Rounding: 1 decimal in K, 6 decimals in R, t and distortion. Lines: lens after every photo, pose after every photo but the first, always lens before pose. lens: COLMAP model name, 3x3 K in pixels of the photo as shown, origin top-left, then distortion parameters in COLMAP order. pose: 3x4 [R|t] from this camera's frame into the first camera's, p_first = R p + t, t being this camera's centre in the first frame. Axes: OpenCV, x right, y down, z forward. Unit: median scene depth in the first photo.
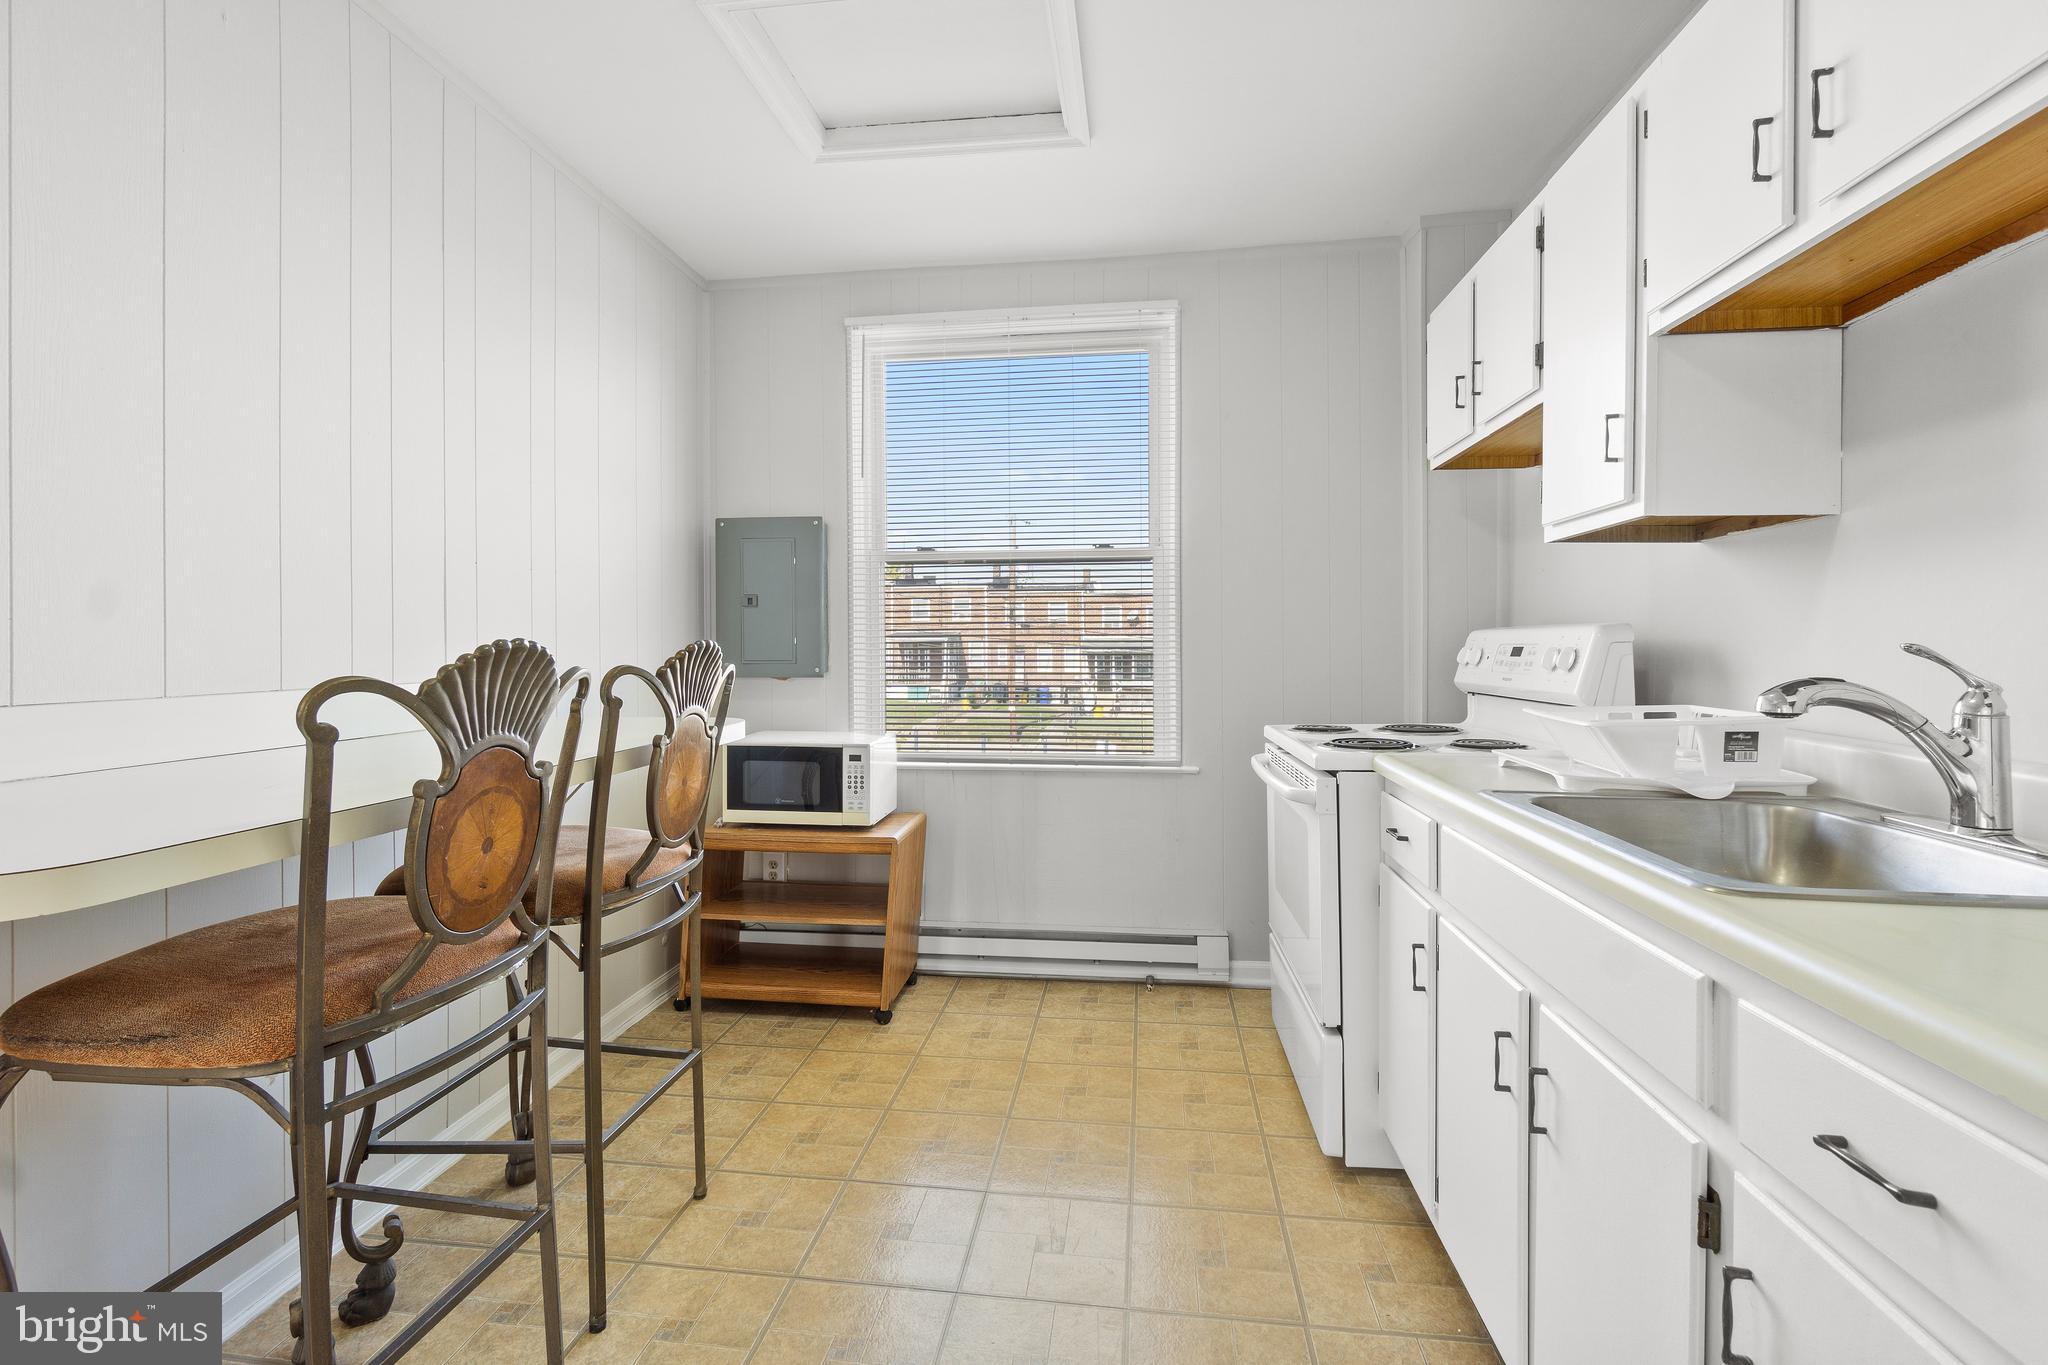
lens RADIAL K [[915.3, 0, 1023.2], [0, 915.3, 647.2], [0, 0, 1]] dist [0.007571, 0.000012]
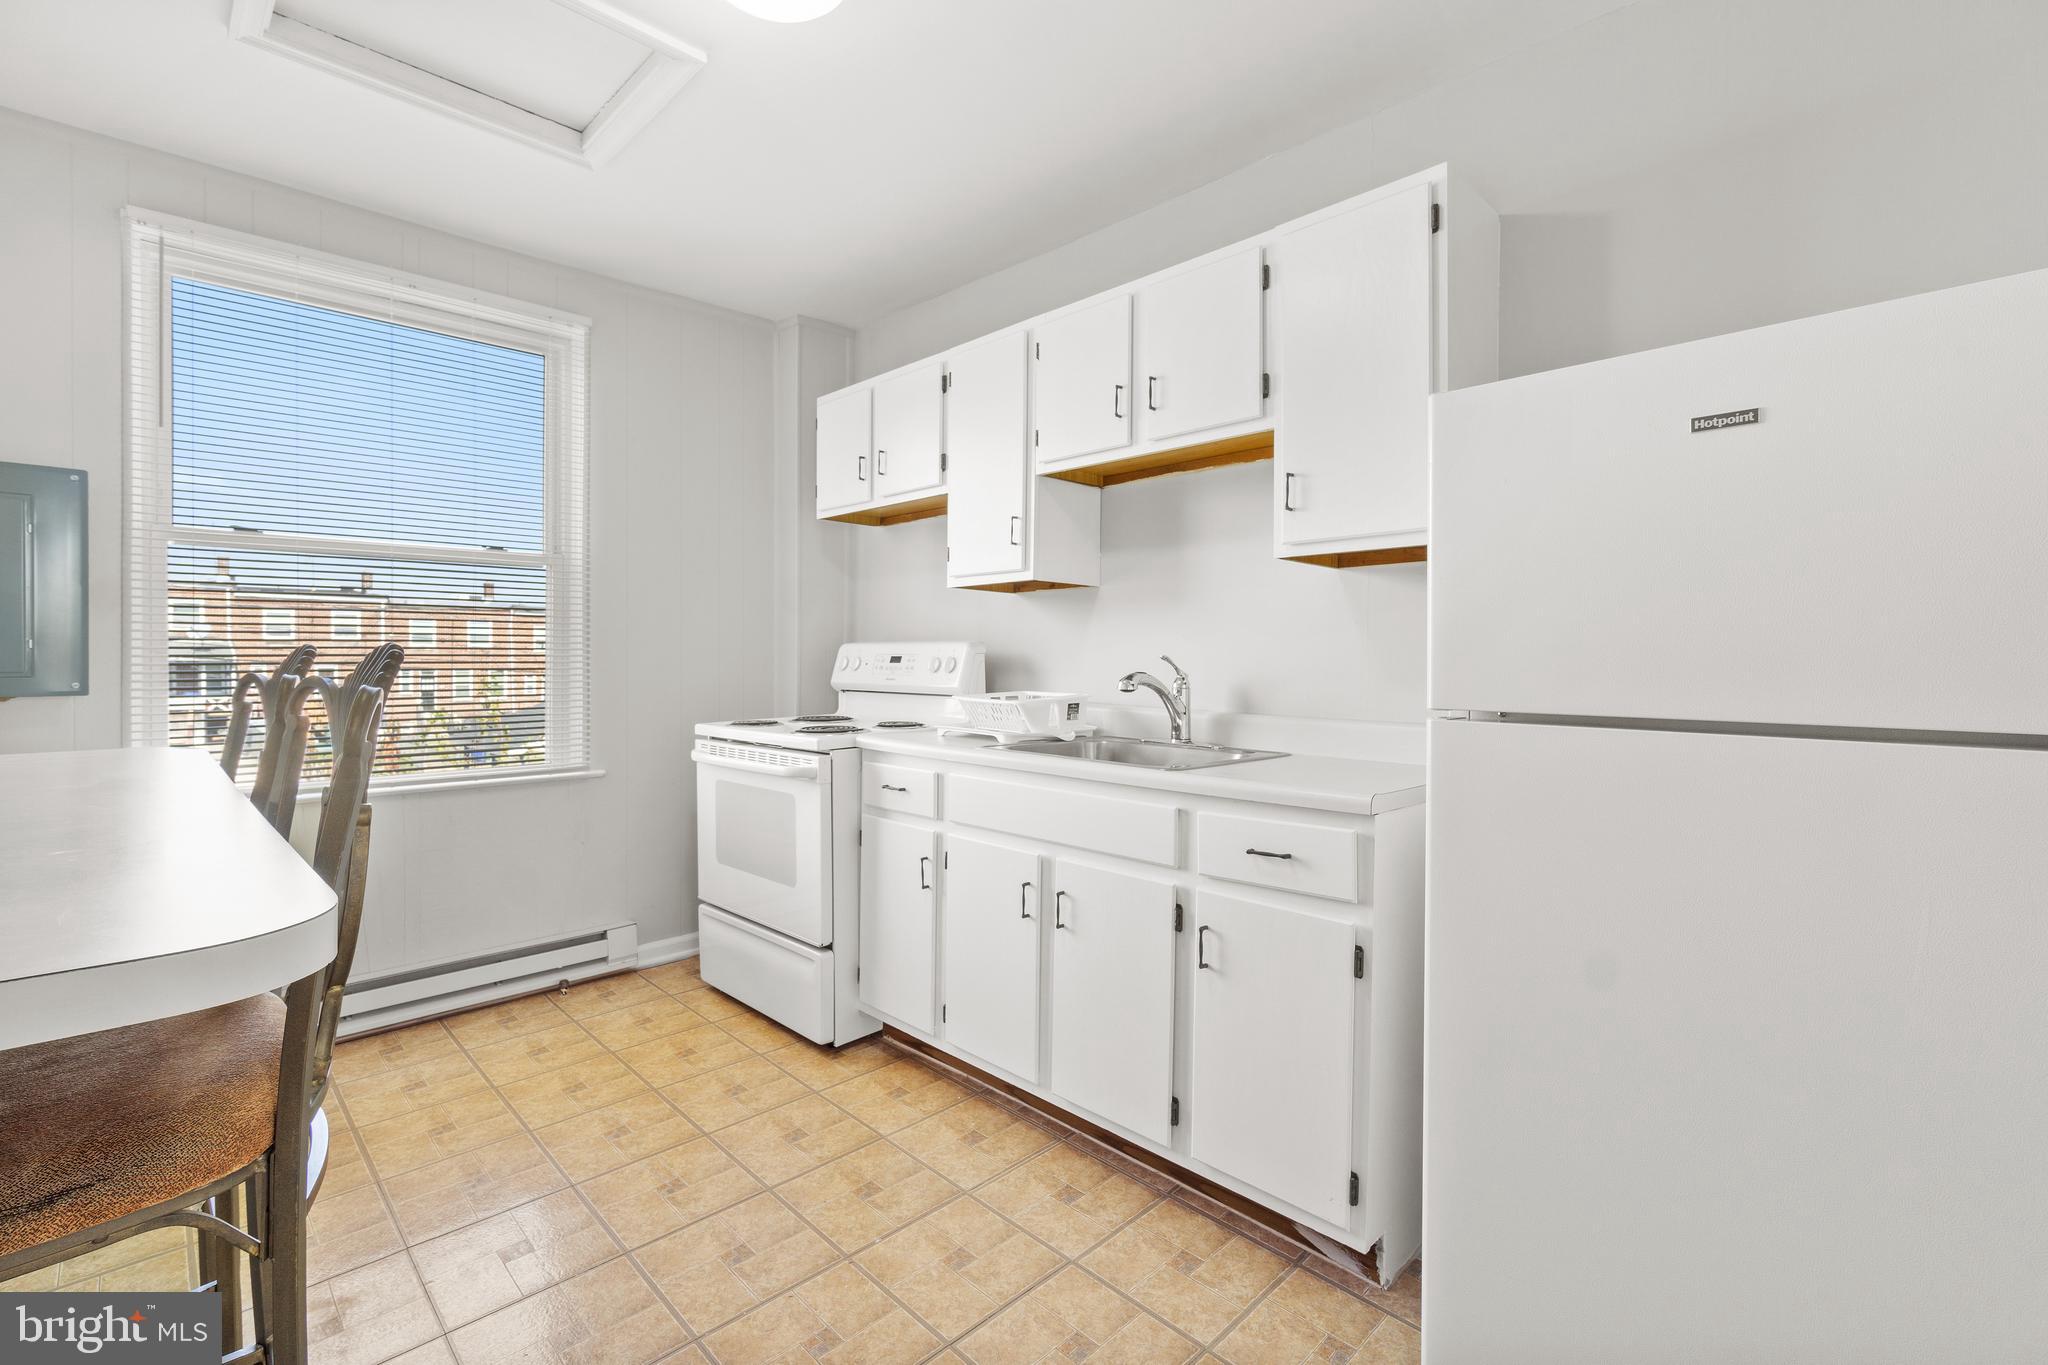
lens RADIAL K [[901.9, 0, 1016.1], [0, 901.9, 660.8], [0, 0, 1]] dist [-0.001660, -0.000418]
pose [[0.622214, -0.000649, 0.782847, -0.519374], [-0.003710, 0.999986, 0.003778, 0.001257], [-0.782839, -0.005255, 0.622203, -0.011845]]
